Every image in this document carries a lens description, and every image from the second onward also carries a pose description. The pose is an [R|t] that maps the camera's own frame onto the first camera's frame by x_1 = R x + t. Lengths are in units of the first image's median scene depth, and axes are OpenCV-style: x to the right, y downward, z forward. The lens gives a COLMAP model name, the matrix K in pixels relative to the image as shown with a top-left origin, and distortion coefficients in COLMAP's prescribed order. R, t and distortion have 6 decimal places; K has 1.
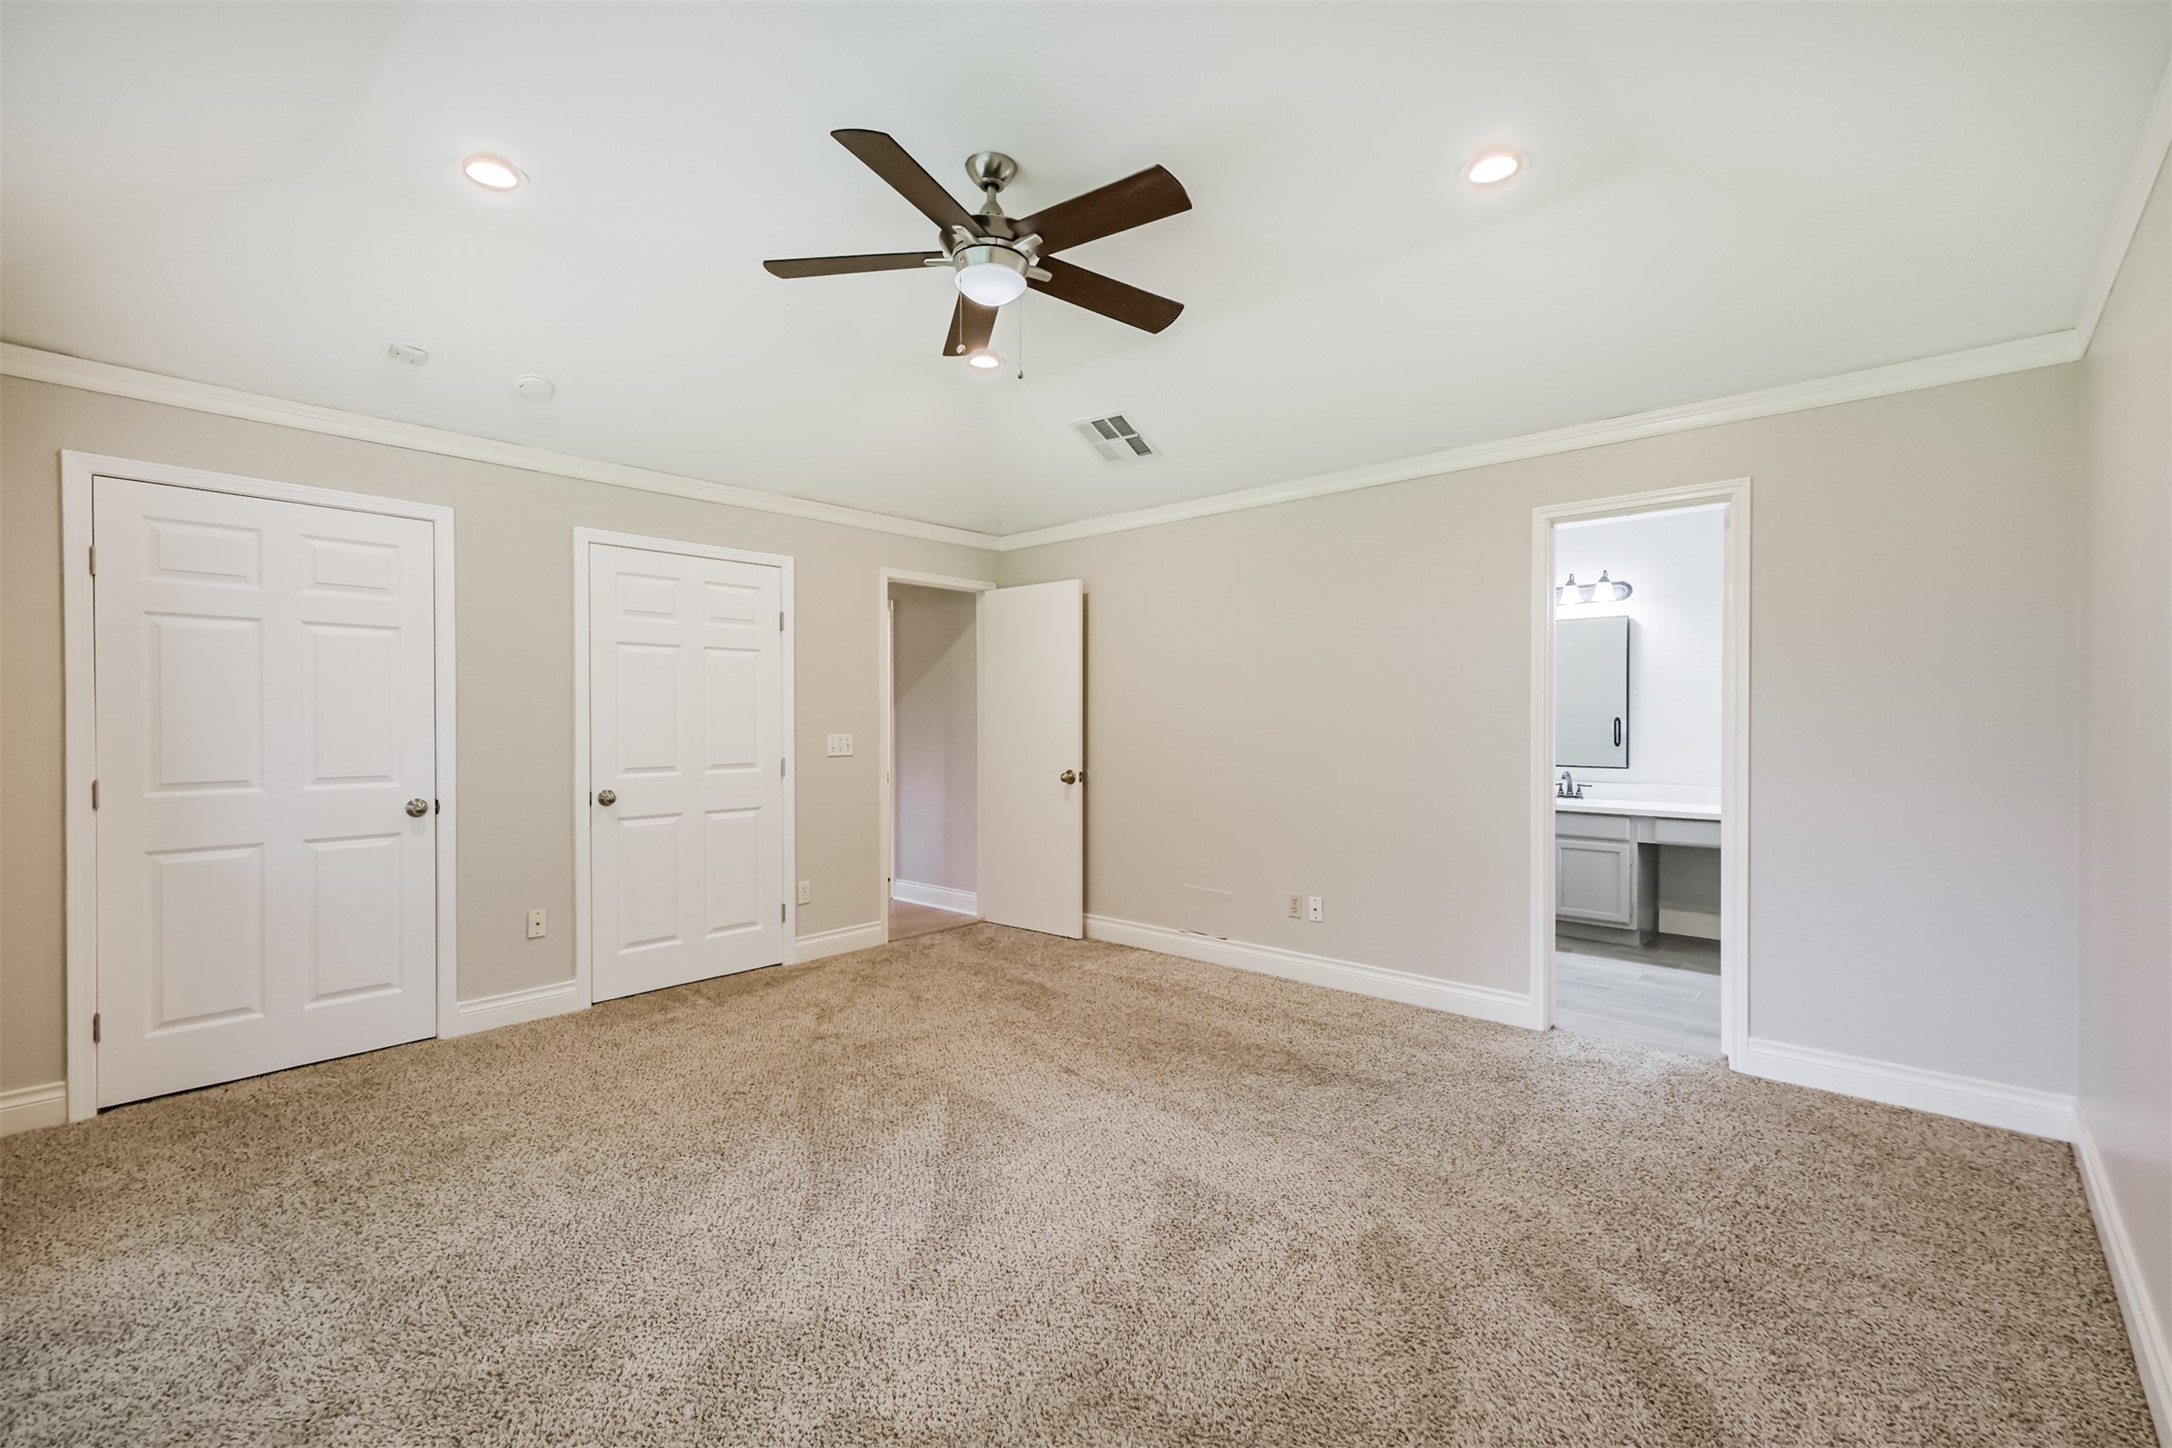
lens RADIAL K [[957.1, 0, 1085.7], [0, 957.1, 723.9], [0, 0, 1]] dist [0.003861, -0.000016]
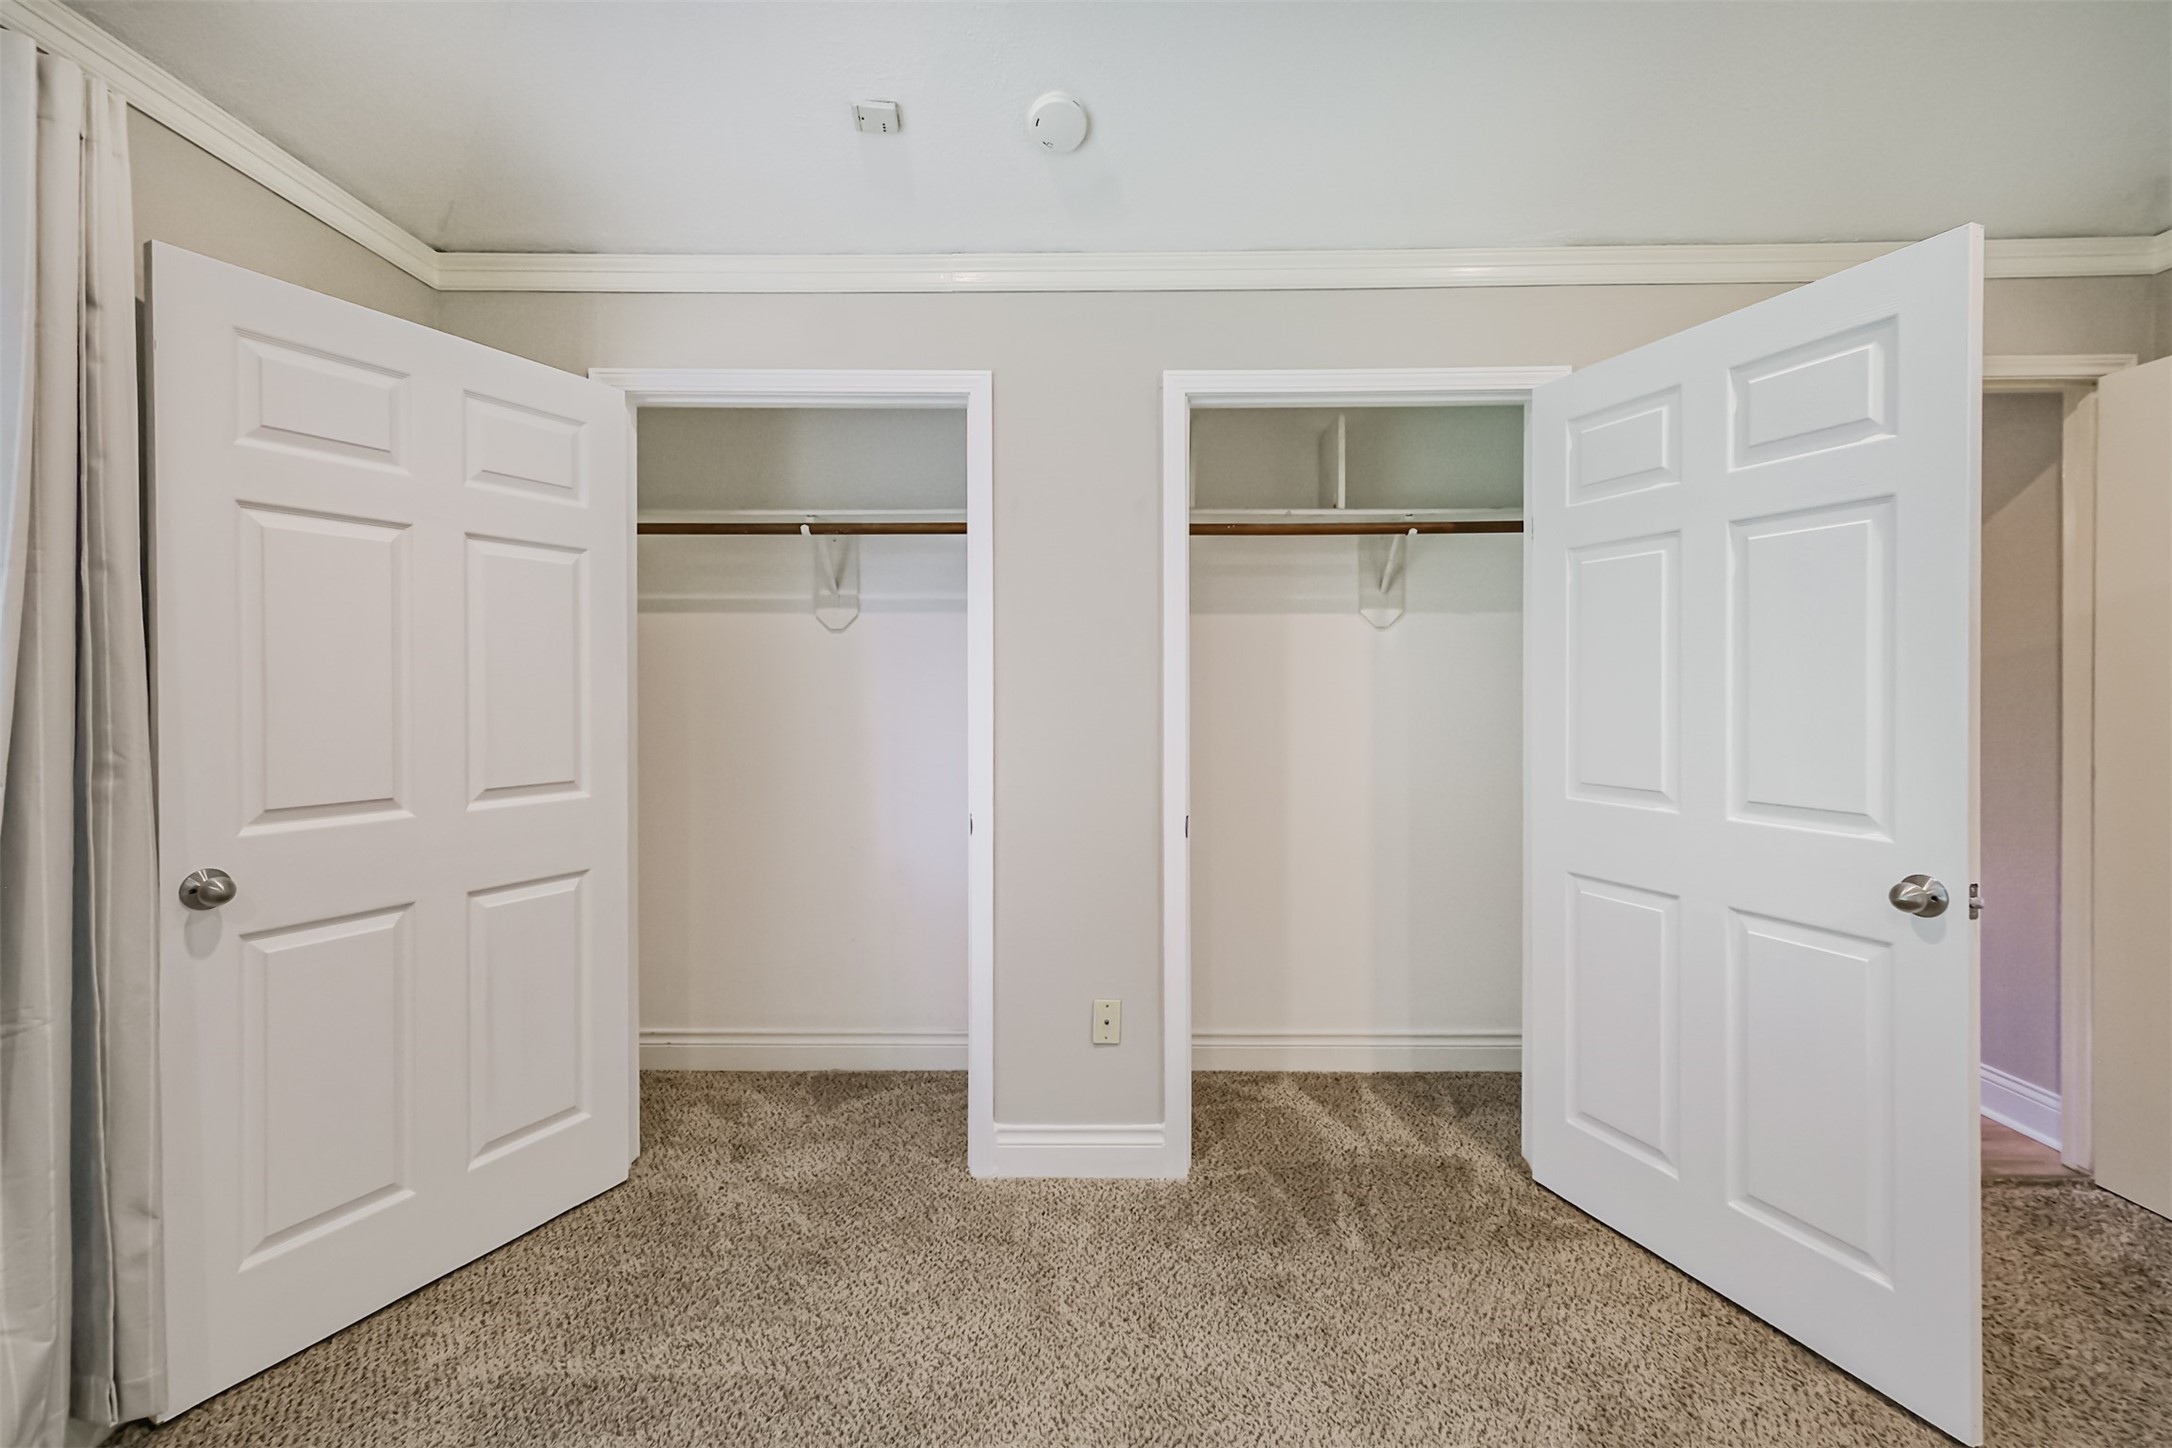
lens RADIAL K [[957.1, 0, 1078.6], [0, 957.1, 715.7], [0, 0, 1]] dist [0.003861, -0.000016]
pose [[0.666447, 0.004728, -0.745537, -0.140262], [-0.004272, 0.999988, 0.002523, 0.009725], [0.745540, 0.001503, 0.666459, 0.644090]]
